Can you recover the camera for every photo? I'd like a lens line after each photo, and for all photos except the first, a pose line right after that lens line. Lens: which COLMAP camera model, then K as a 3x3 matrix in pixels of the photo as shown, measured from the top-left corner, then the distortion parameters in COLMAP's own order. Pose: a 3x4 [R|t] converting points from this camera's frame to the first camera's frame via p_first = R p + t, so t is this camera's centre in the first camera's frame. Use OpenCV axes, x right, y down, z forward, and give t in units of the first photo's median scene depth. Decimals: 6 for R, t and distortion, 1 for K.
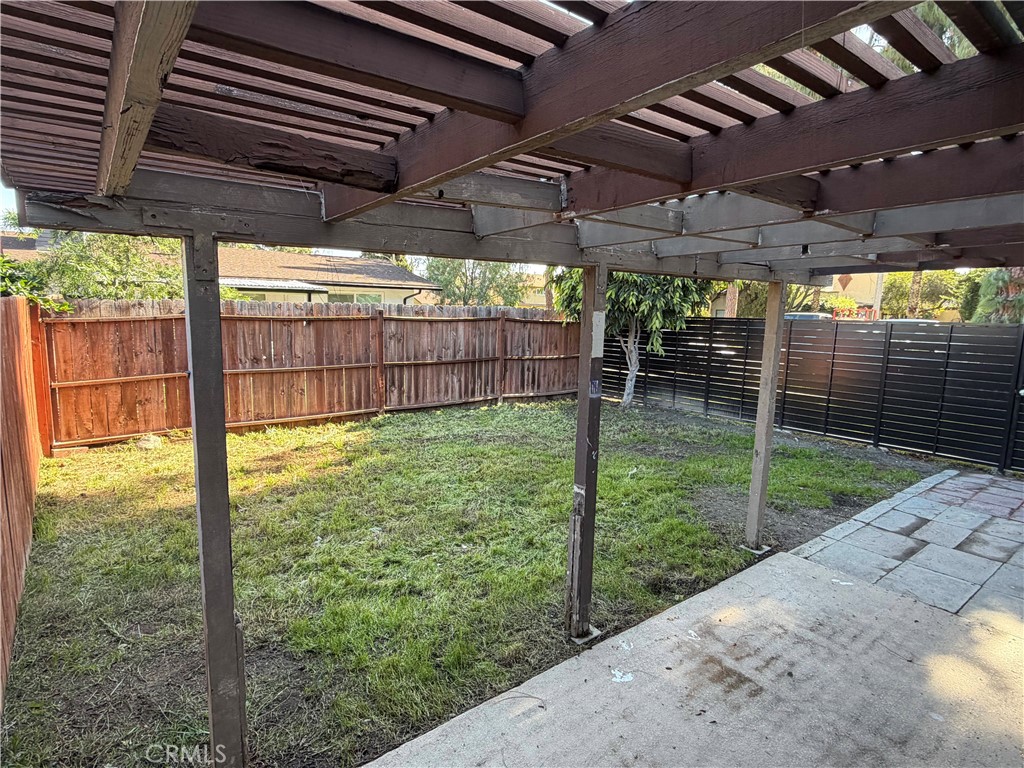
lens RADIAL K [[545.7, 0, 509.0], [0, 545.7, 384.1], [0, 0, 1]] dist [0.001486, -0.000082]
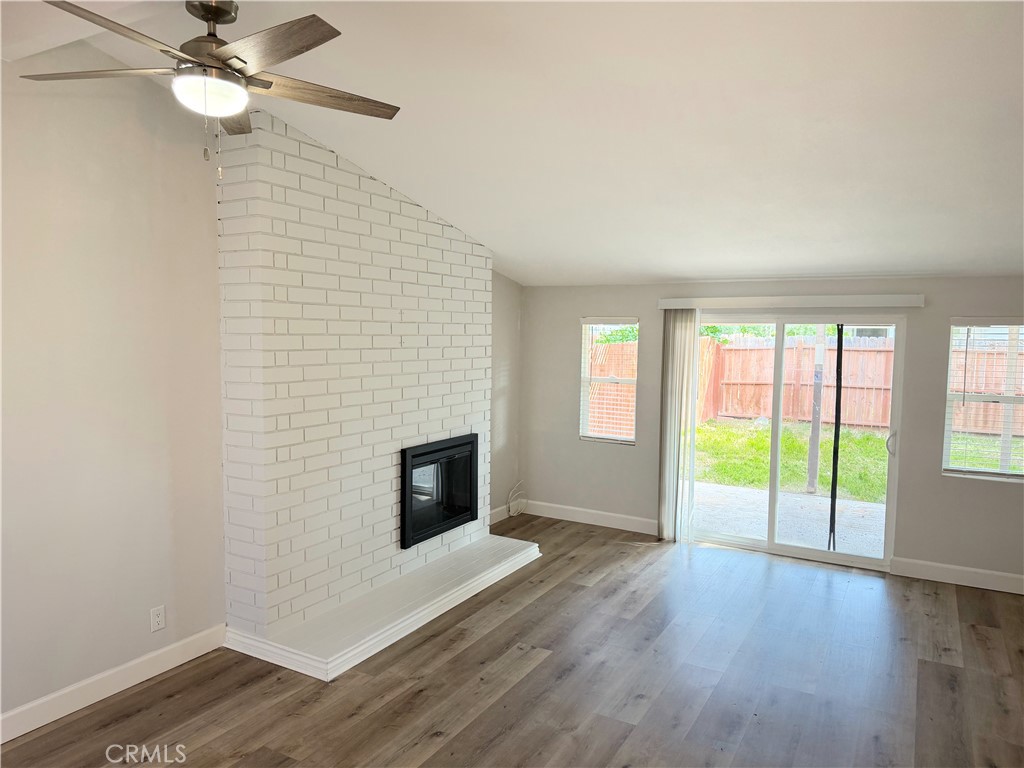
lens RADIAL K [[716.9, 0, 503.9], [0, 716.9, 394.5], [0, 0, 1]] dist [0.058782, -0.065060]
pose [[0.377056, 0.069281, -0.923596, 0.932267], [-0.127799, 0.991551, 0.022205, 0.067262], [0.917331, 0.109662, 0.382725, -0.507736]]
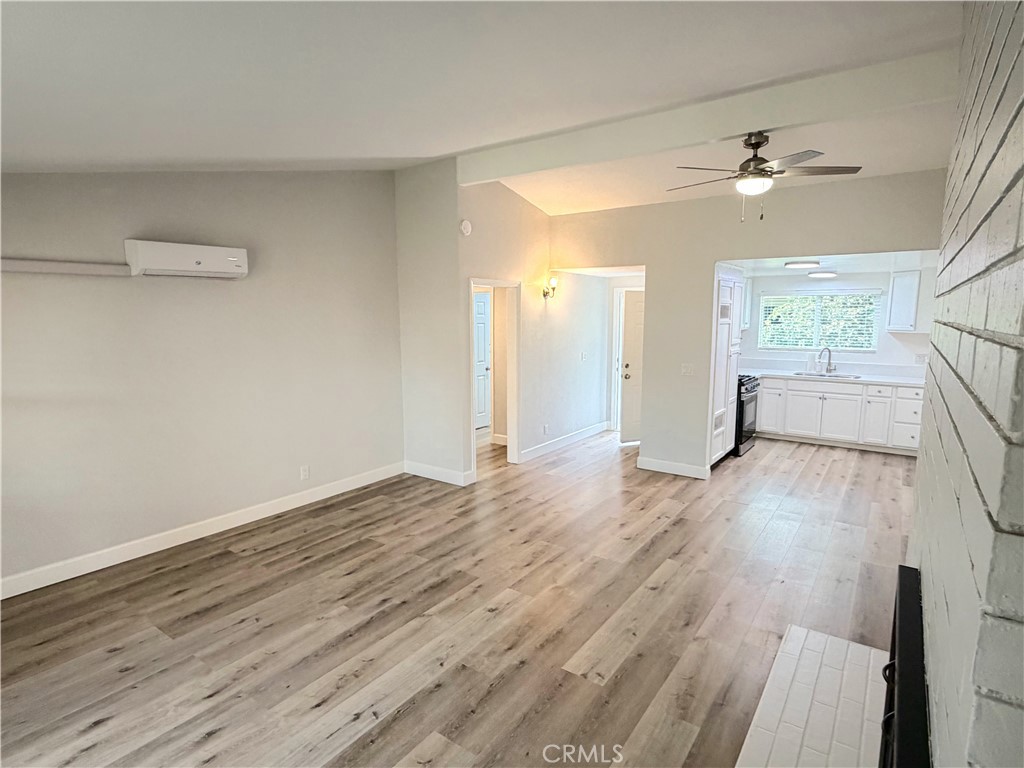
lens RADIAL K [[545.7, 0, 506.7], [0, 545.7, 387.5], [0, 0, 1]] dist [0.001486, -0.000082]
pose [[-0.286363, -0.147835, 0.946647, 0.124721], [0.123910, 0.974013, 0.189592, 0.016683], [-0.950075, 0.171592, -0.260603, -0.133519]]
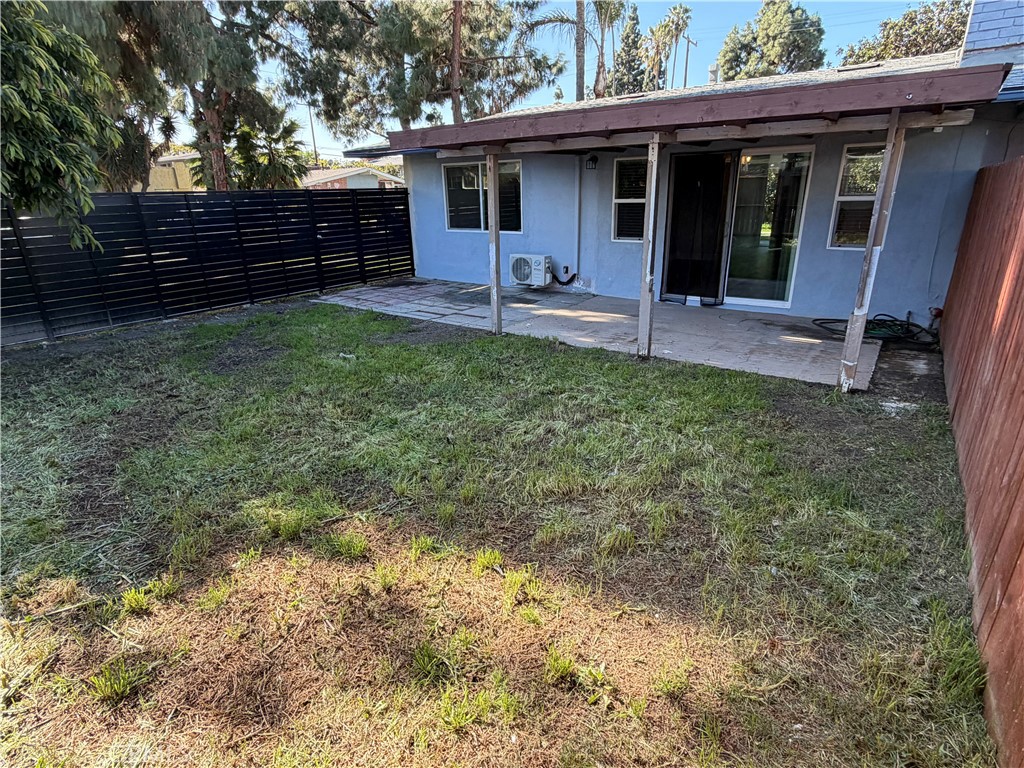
lens RADIAL K [[545.7, 0, 509.2], [0, 545.7, 384.0], [0, 0, 1]] dist [0.001486, -0.000082]
pose [[-0.275790, -0.336848, 0.900263, -0.572102], [0.146706, 0.910862, 0.385757, -0.094929], [-0.949956, 0.238462, -0.201789, 0.739979]]
